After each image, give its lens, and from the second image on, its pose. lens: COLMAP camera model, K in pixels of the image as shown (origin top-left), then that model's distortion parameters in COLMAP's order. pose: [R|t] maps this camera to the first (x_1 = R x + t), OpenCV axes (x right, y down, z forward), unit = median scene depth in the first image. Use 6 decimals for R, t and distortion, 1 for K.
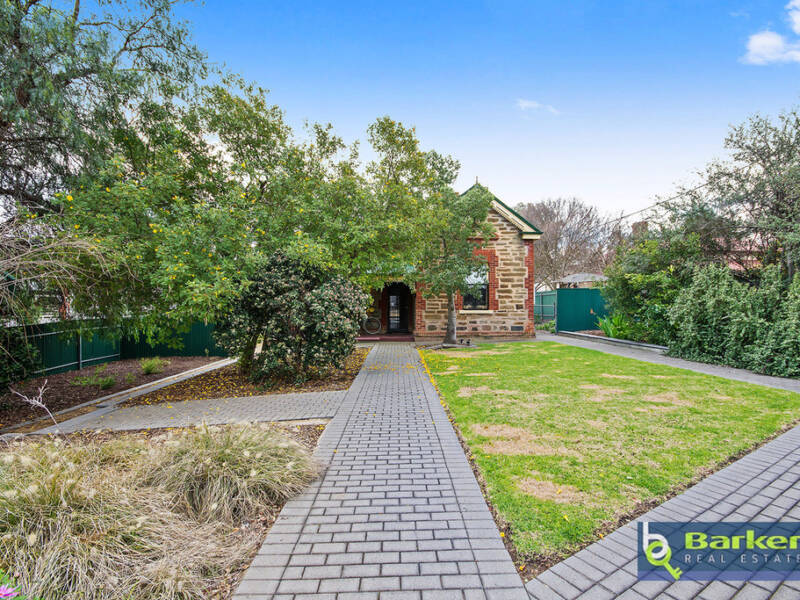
lens RADIAL K [[393.0, 0, 404.1], [0, 393.0, 301.5], [0, 0, 1]] dist [-0.001091, -0.001601]
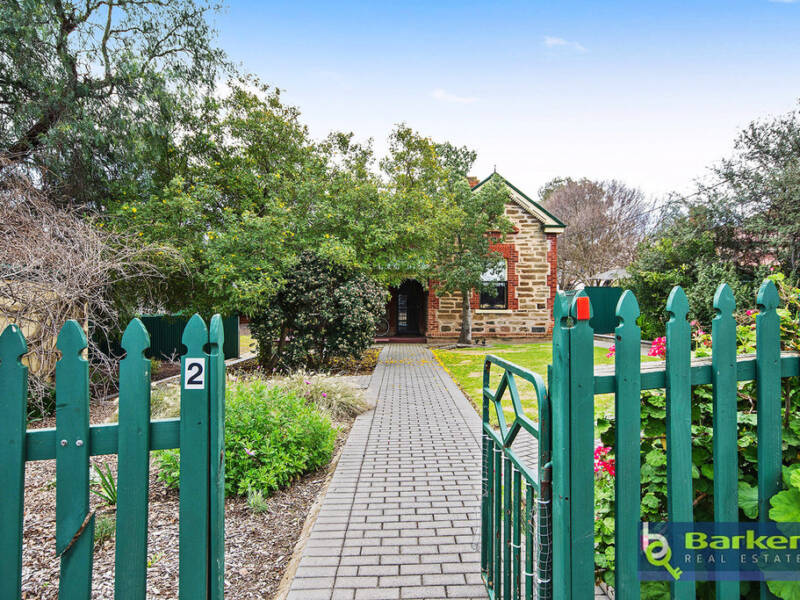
lens RADIAL K [[525.5, 0, 395.7], [0, 525.5, 303.2], [0, 0, 1]] dist [-0.004771, 0.002091]
pose [[0.999738, 0.004249, -0.022478, -0.024726], [-0.004255, 0.999991, -0.000244, 0.010994], [0.022477, 0.000340, 0.999747, -0.312796]]
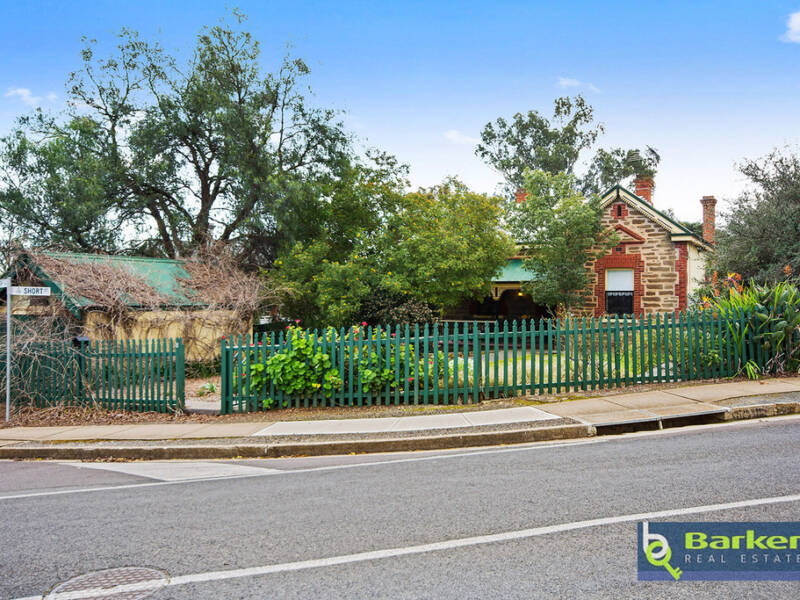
lens RADIAL K [[701.4, 0, 401.7], [0, 701.4, 299.3], [0, 0, 1]] dist [0.002475, 0.002150]
pose [[0.840948, 0.006408, -0.541078, 0.865800], [0.002872, 0.999863, 0.016306, -0.071335], [0.541108, -0.015267, 0.840814, -0.912442]]
